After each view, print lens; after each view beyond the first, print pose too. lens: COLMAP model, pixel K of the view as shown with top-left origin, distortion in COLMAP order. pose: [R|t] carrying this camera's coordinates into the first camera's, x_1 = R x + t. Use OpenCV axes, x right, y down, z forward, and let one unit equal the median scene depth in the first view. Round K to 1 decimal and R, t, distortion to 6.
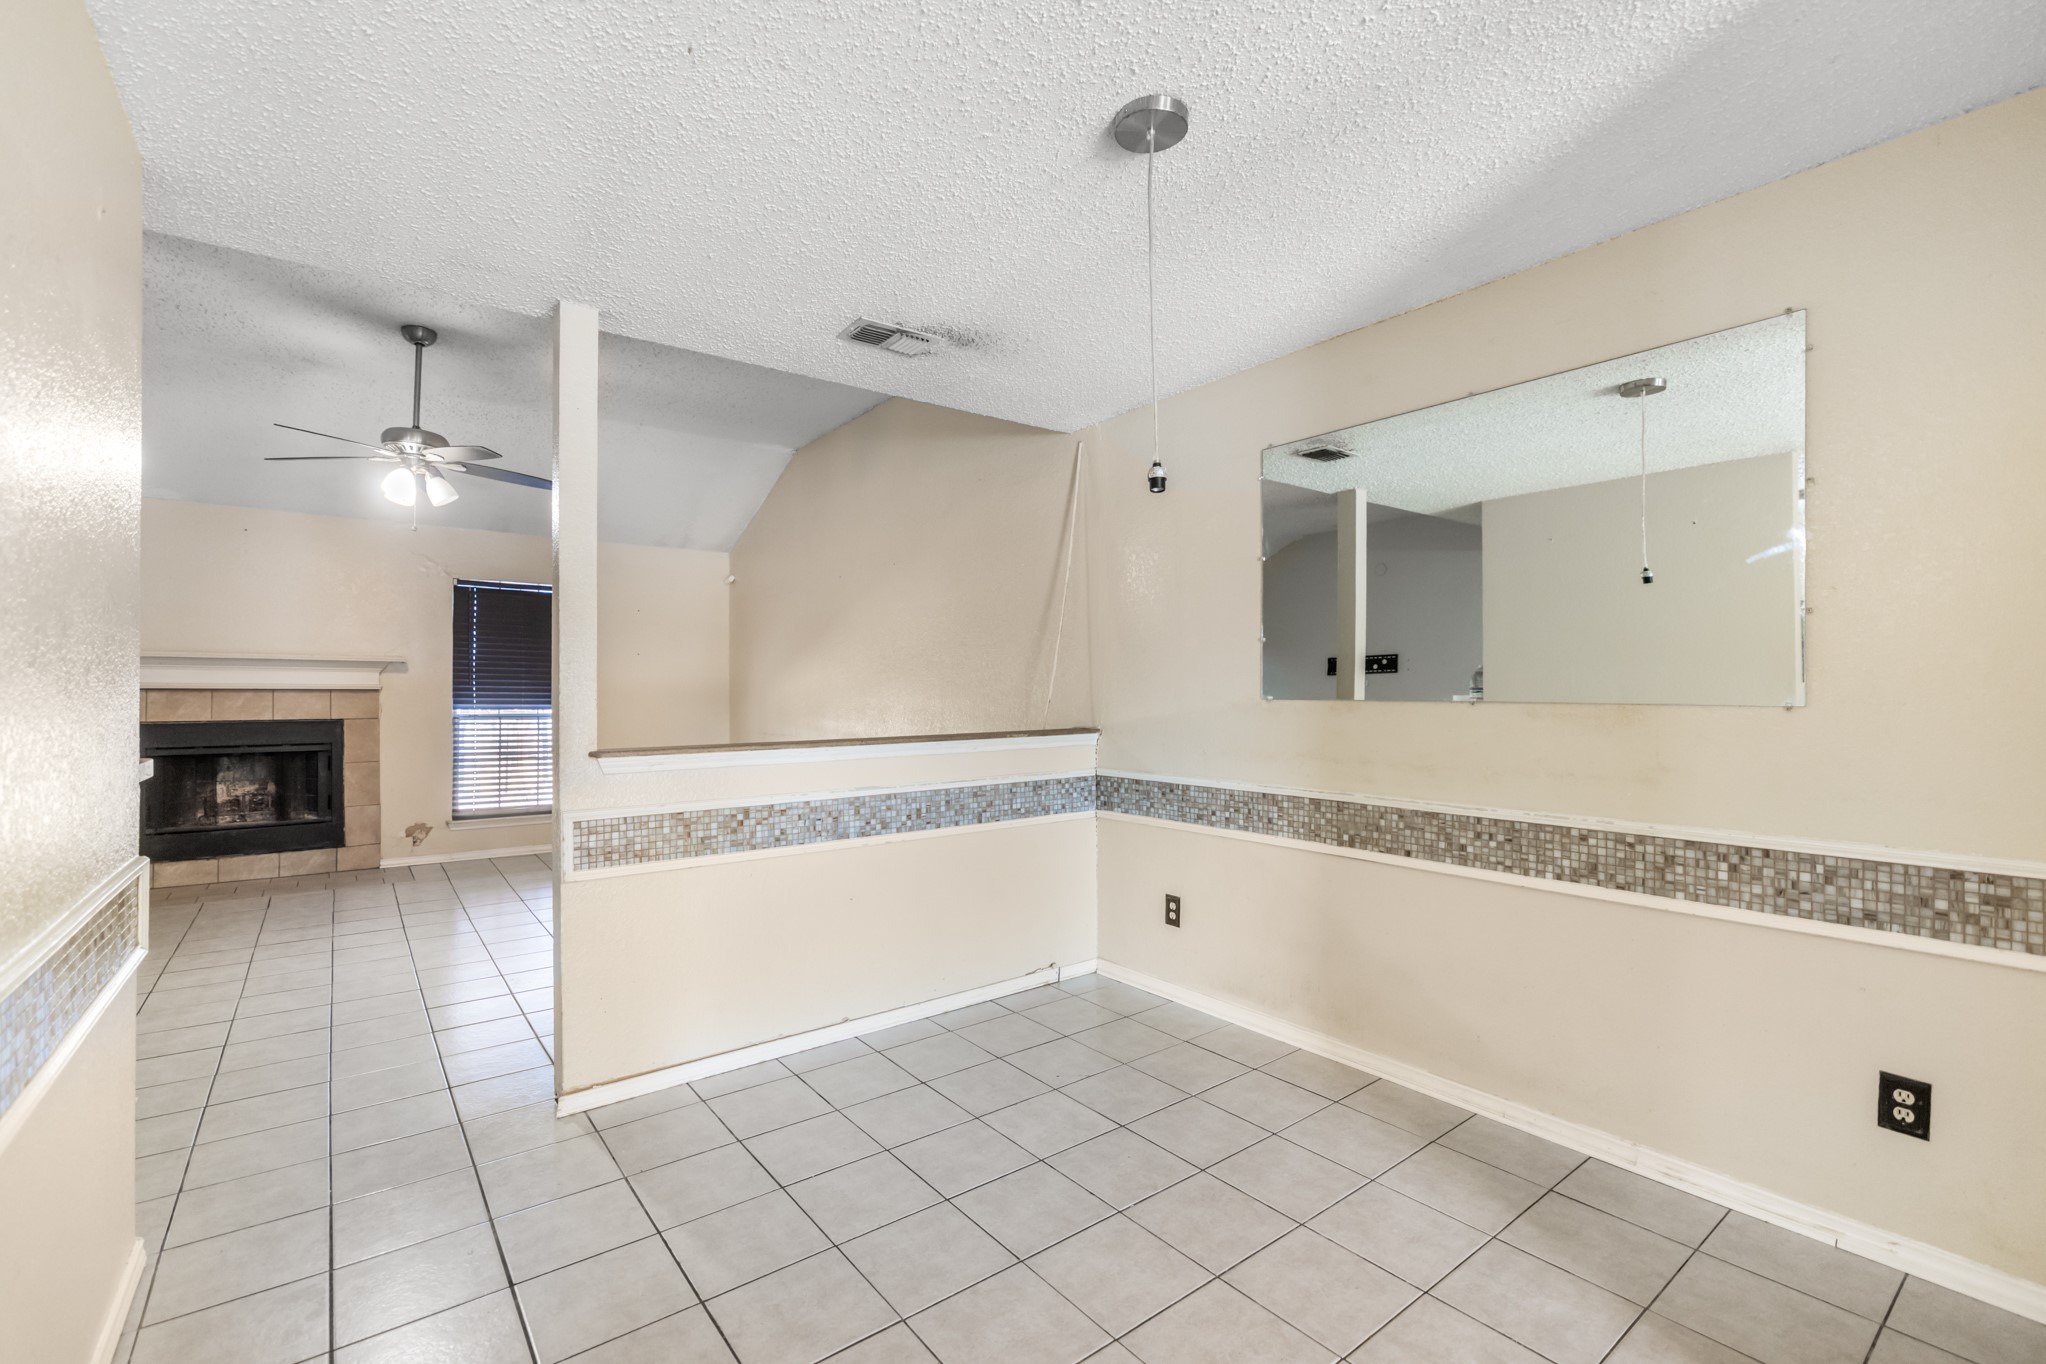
lens RADIAL K [[894.2, 0, 1005.8], [0, 894.2, 689.4], [0, 0, 1]] dist [0.002400, 0.000877]
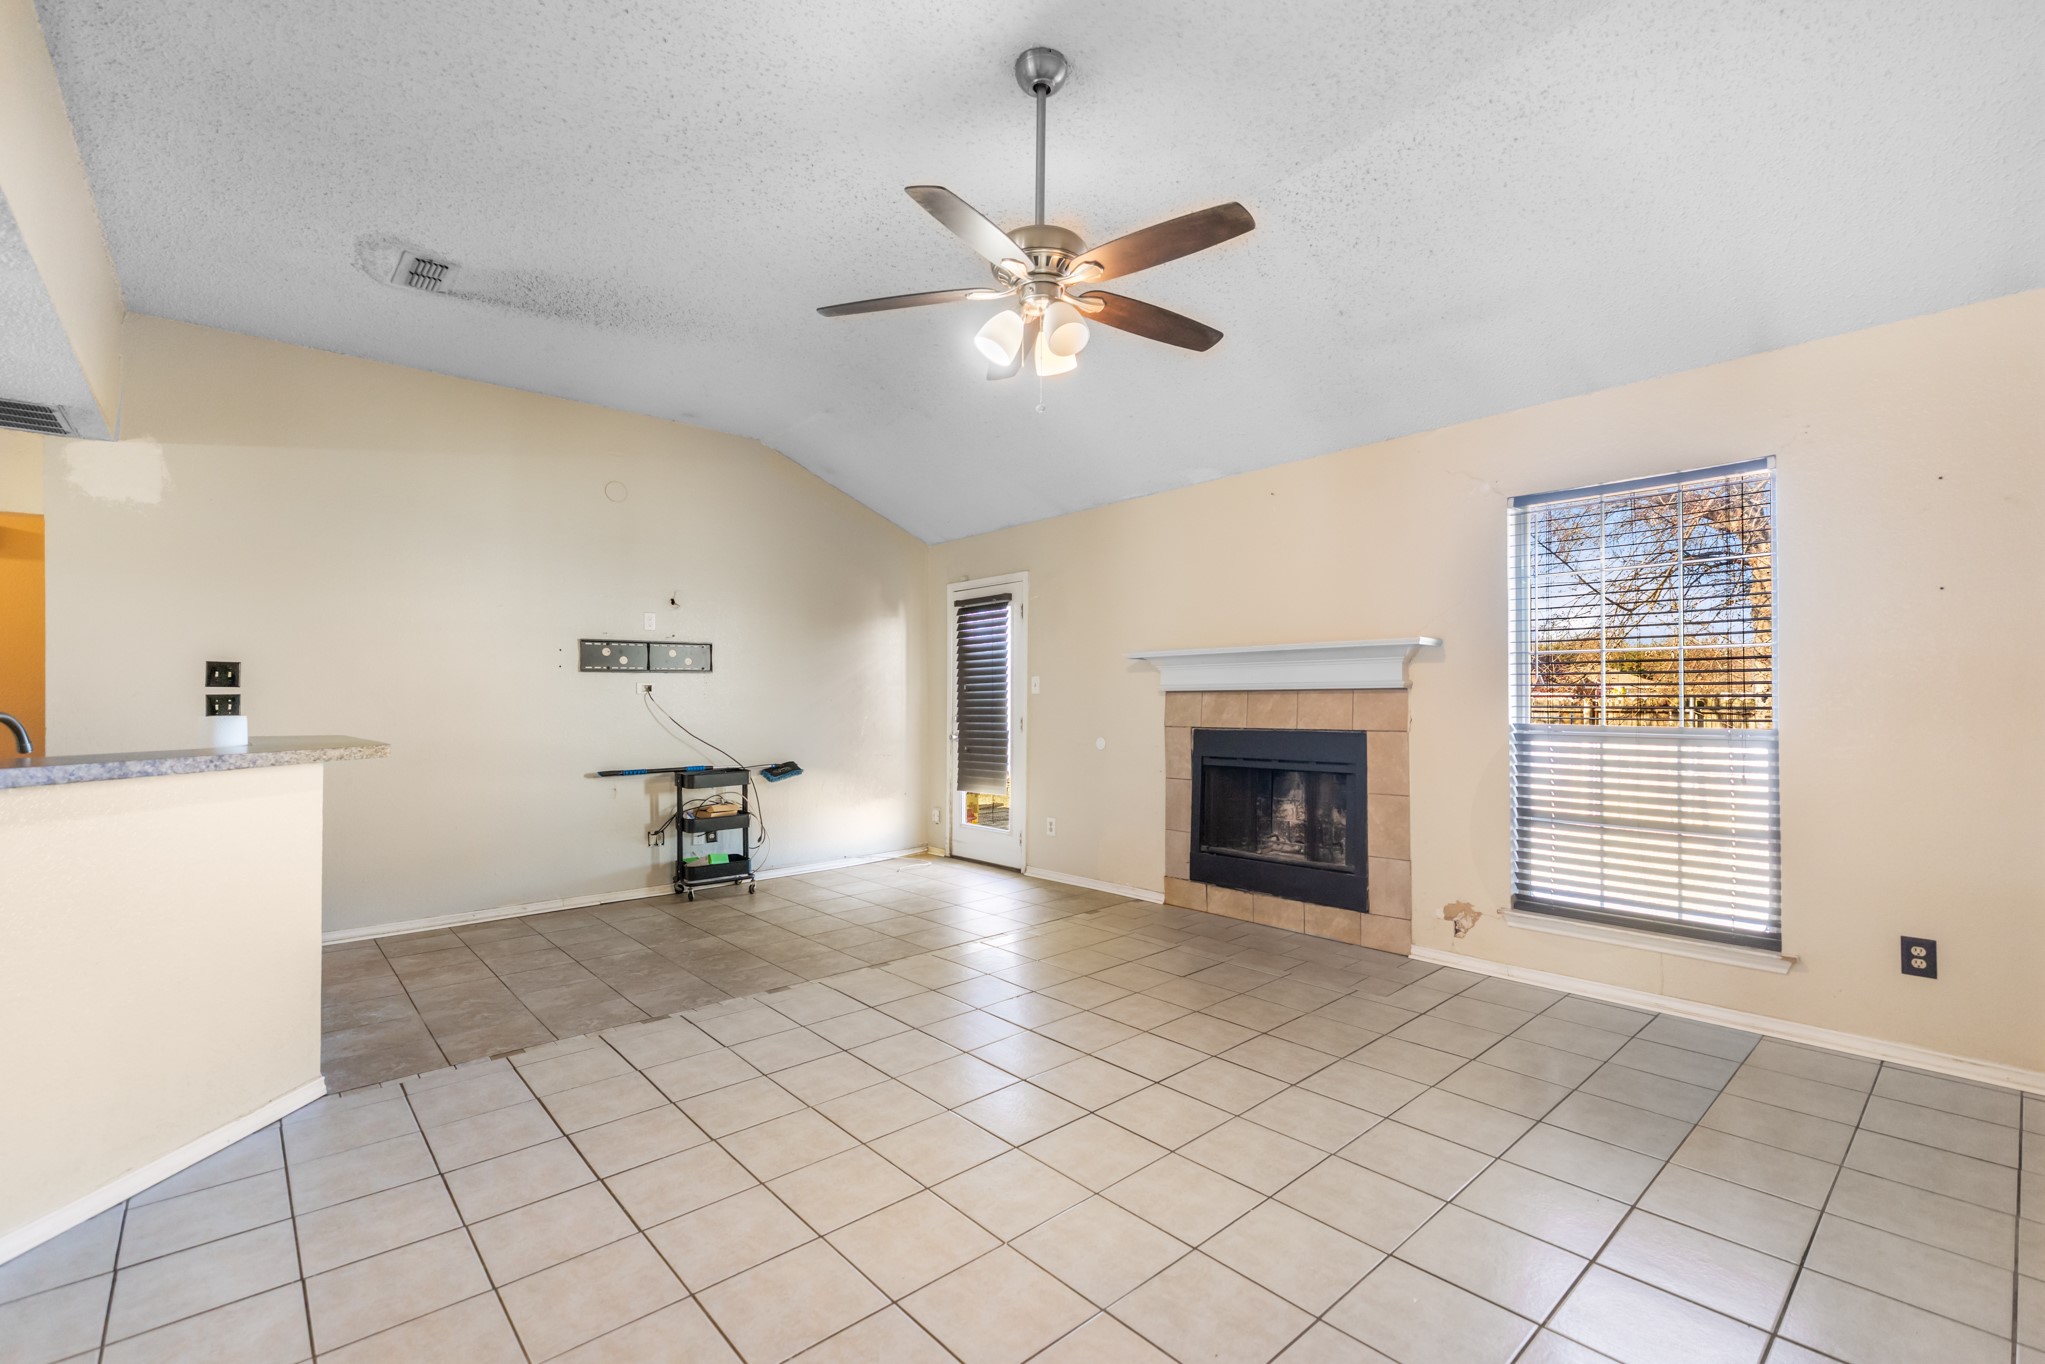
lens RADIAL K [[893.2, 0, 1016.2], [0, 893.2, 687.7], [0, 0, 1]] dist [0.011191, -0.007293]
pose [[0.075480, -0.017356, -0.996996, -0.101711], [0.008989, 0.999820, -0.016724, 0.015075], [0.997107, -0.007700, 0.075623, 1.162239]]
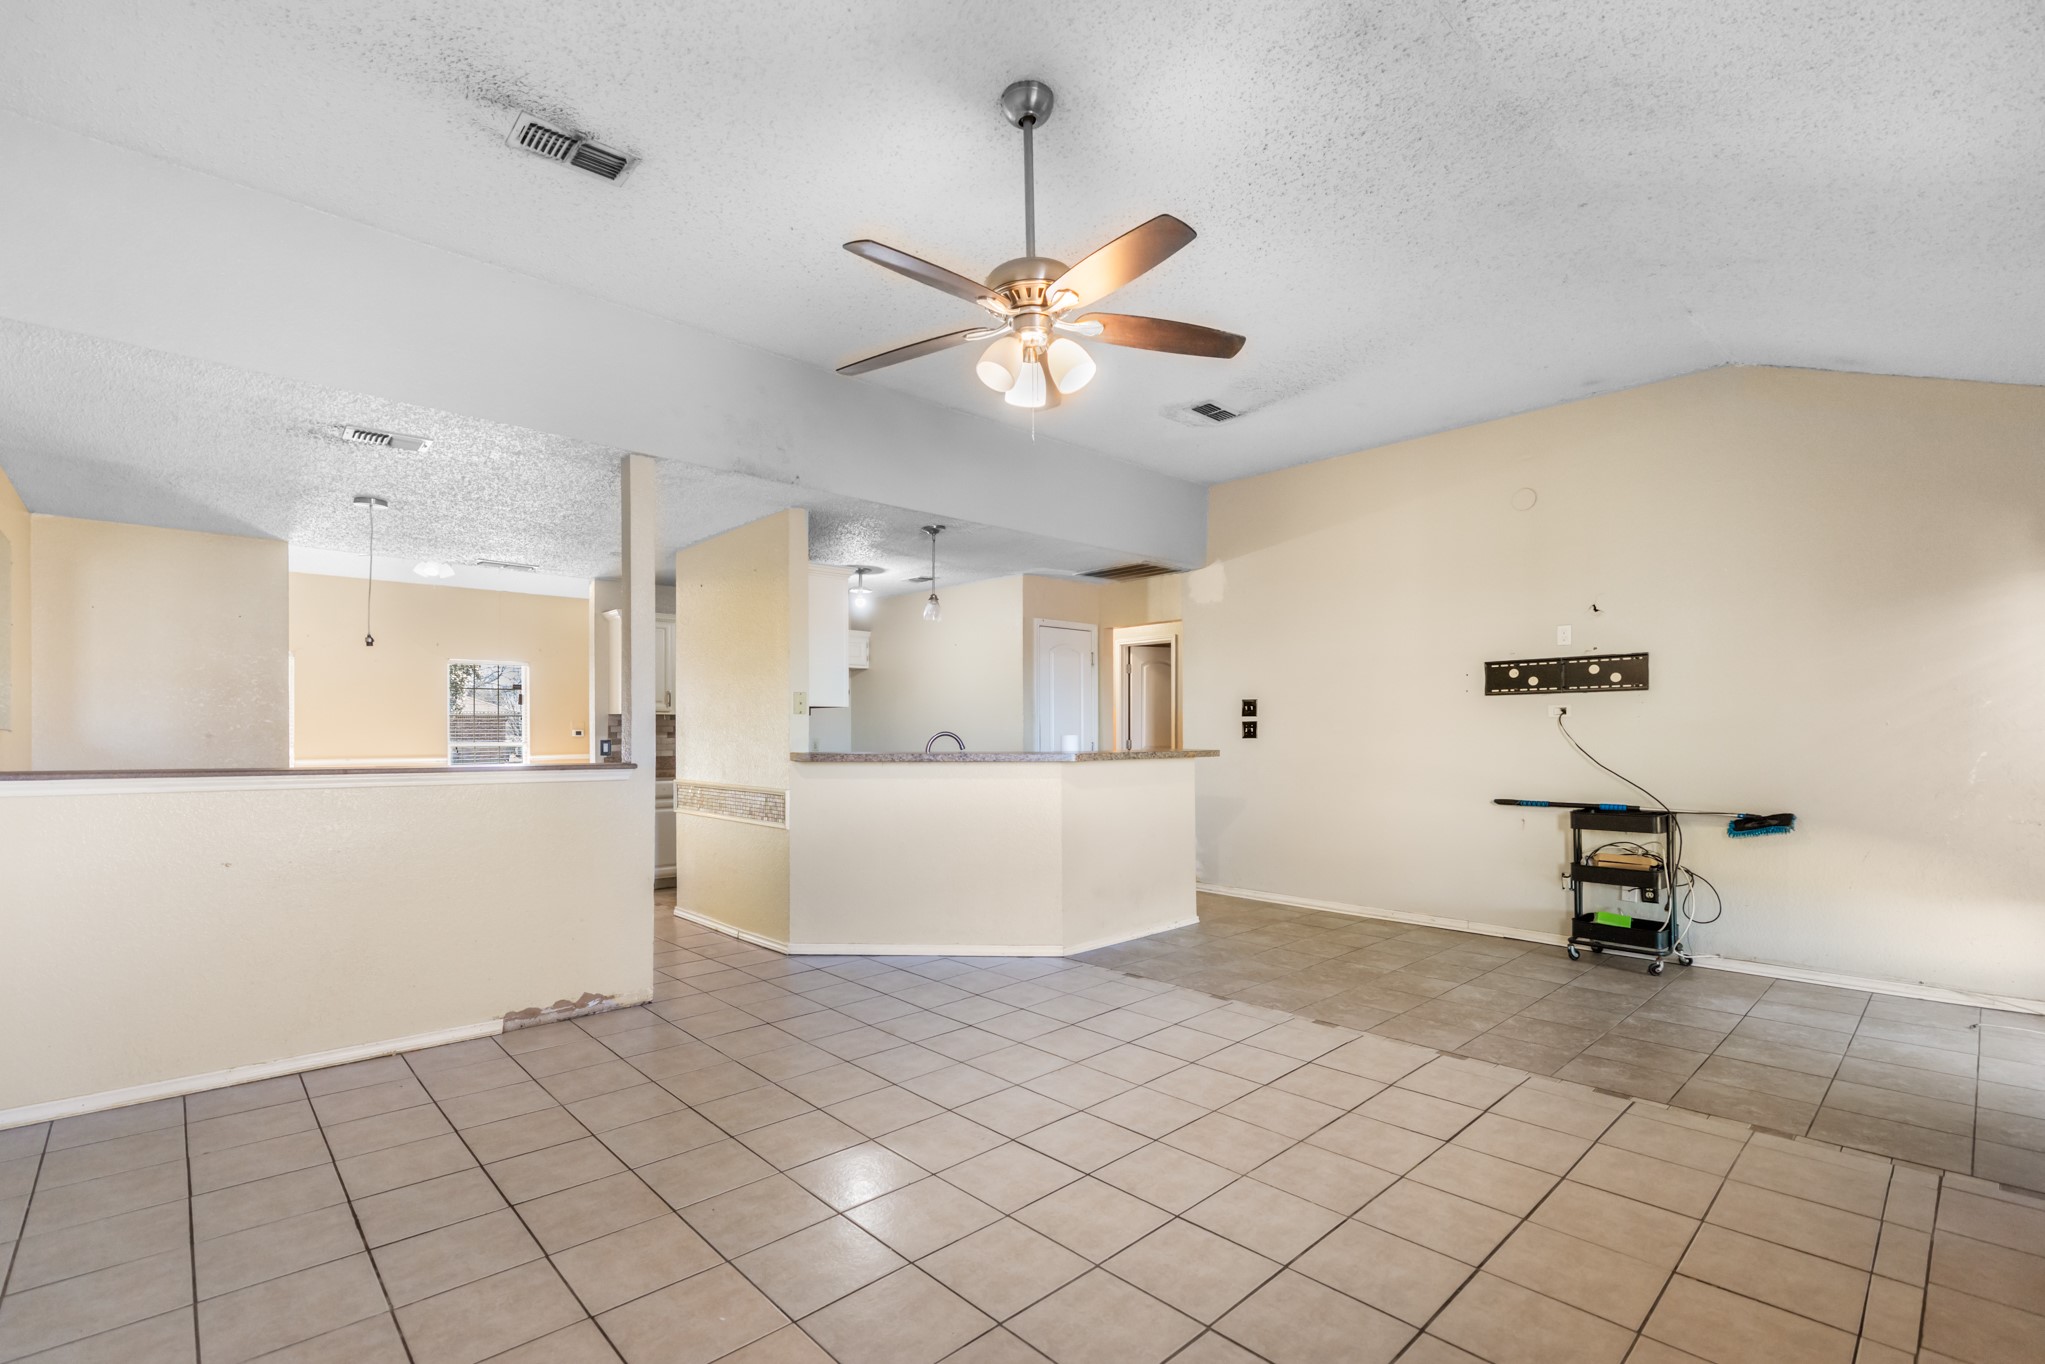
lens RADIAL K [[913.8, 0, 999.4], [0, 913.8, 731.0], [0, 0, 1]] dist [0.001298, 0.000179]
pose [[-0.995766, 0.001029, -0.091914, -0.722268], [0.001351, 0.999993, -0.003441, 0.019195], [0.091910, -0.003551, -0.995761, 1.979178]]
